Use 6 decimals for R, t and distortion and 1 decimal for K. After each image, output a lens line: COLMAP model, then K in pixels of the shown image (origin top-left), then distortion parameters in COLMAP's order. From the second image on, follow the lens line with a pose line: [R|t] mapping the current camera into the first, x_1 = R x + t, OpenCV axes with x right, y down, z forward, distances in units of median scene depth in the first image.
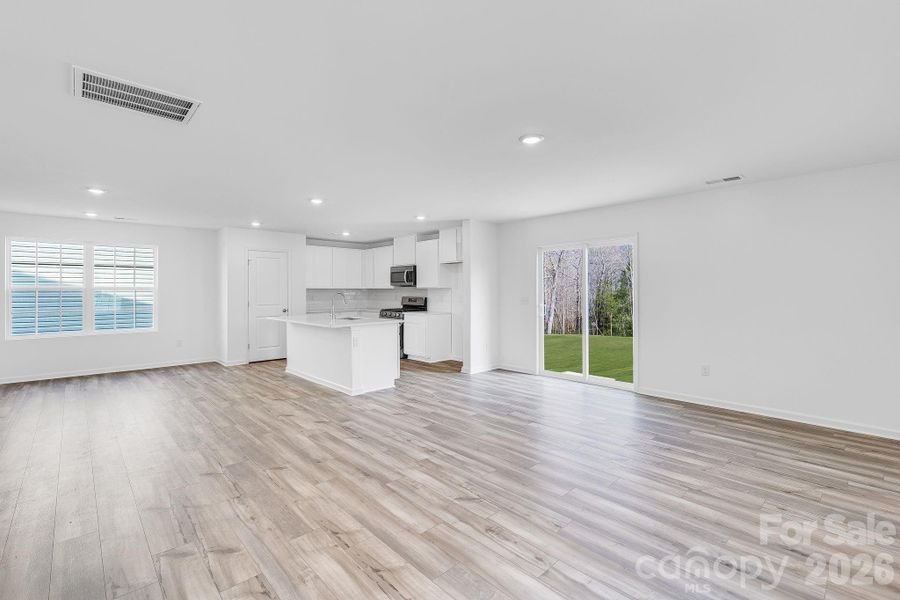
lens RADIAL K [[408.1, 0, 449.7], [0, 408.1, 291.3], [0, 0, 1]] dist [-0.000245, -0.000556]
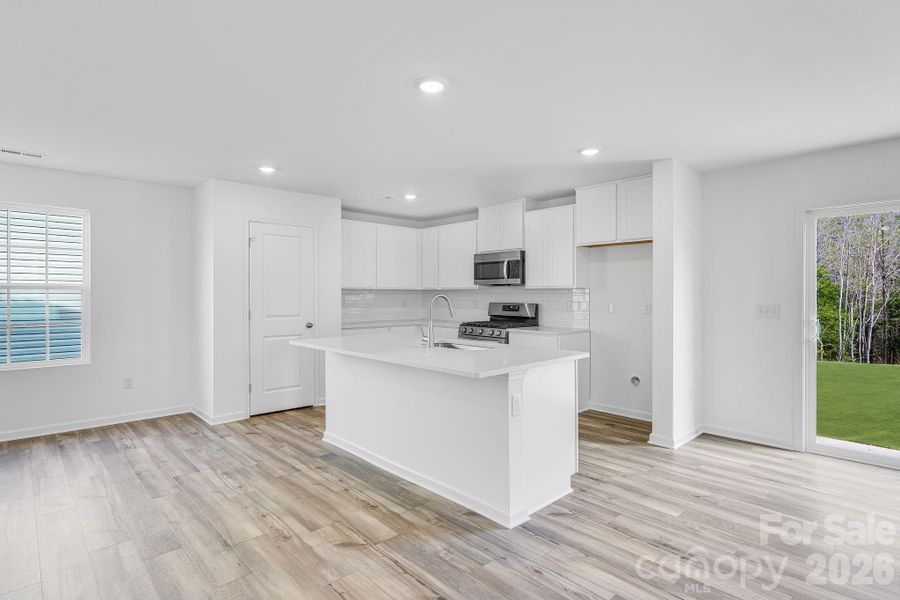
lens RADIAL K [[457.9, 0, 450.0], [0, 457.9, 300.0], [0, 0, 1]] dist [0.001009, 0.000029]
pose [[0.999953, 0.003473, 0.009099, -0.246823], [-0.003588, 0.999914, 0.012579, 0.001460], [-0.009054, -0.012611, 0.999879, 0.402167]]
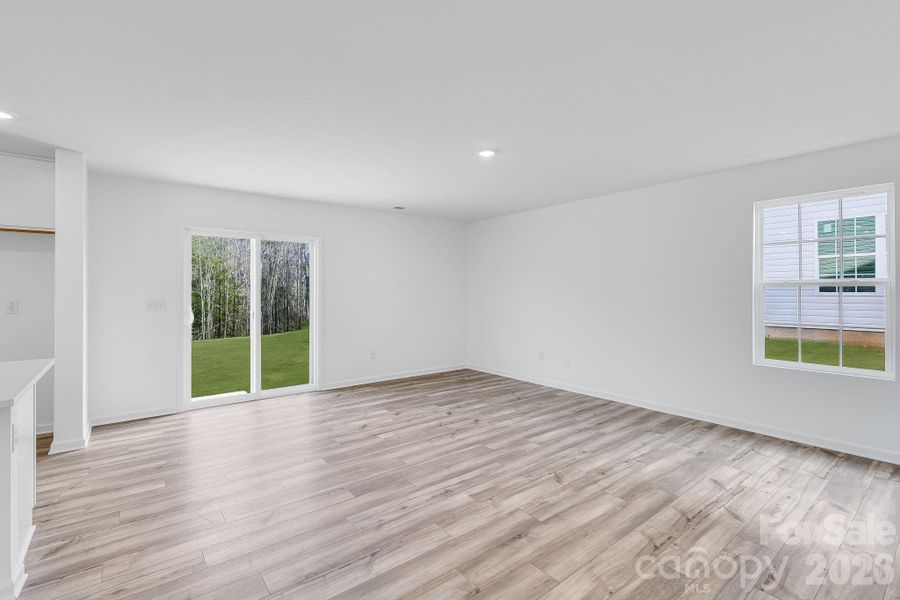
lens RADIAL K [[408.1, 0, 449.7], [0, 408.1, 291.3], [0, 0, 1]] dist [-0.000245, -0.000556]
pose [[0.073400, 0.002426, 0.997300, -0.438031], [-0.000984, 0.999997, -0.002360, 0.002078], [-0.997302, -0.000809, 0.073402, 0.491480]]
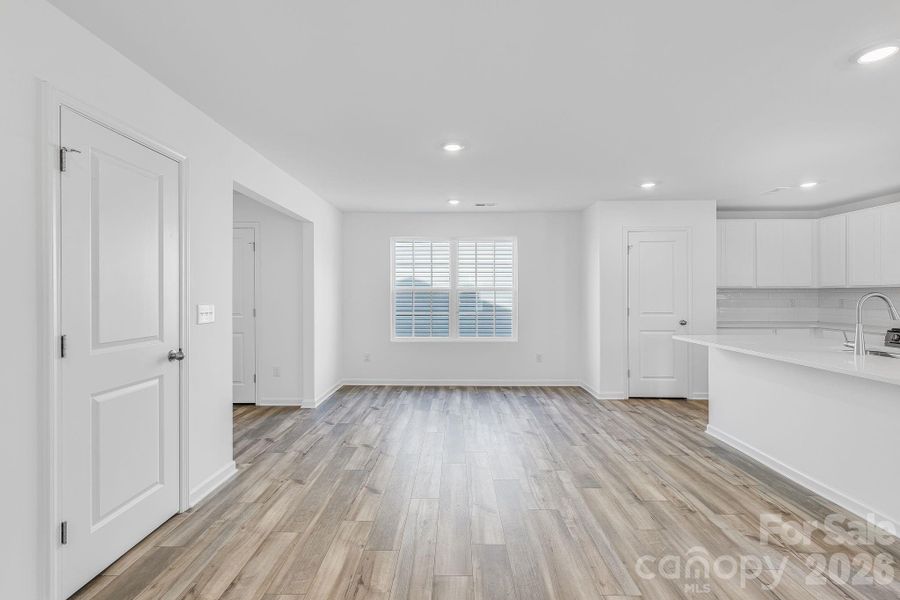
lens RADIAL K [[400.0, 0, 448.4], [0, 400.0, 296.3], [0, 0, 1]] dist [-0.001672, -0.000463]
pose [[0.722582, 0.005067, -0.691267, -0.285936], [0.000494, 0.999969, 0.007847, 0.001298], [0.691285, -0.006012, 0.722557, 0.357481]]
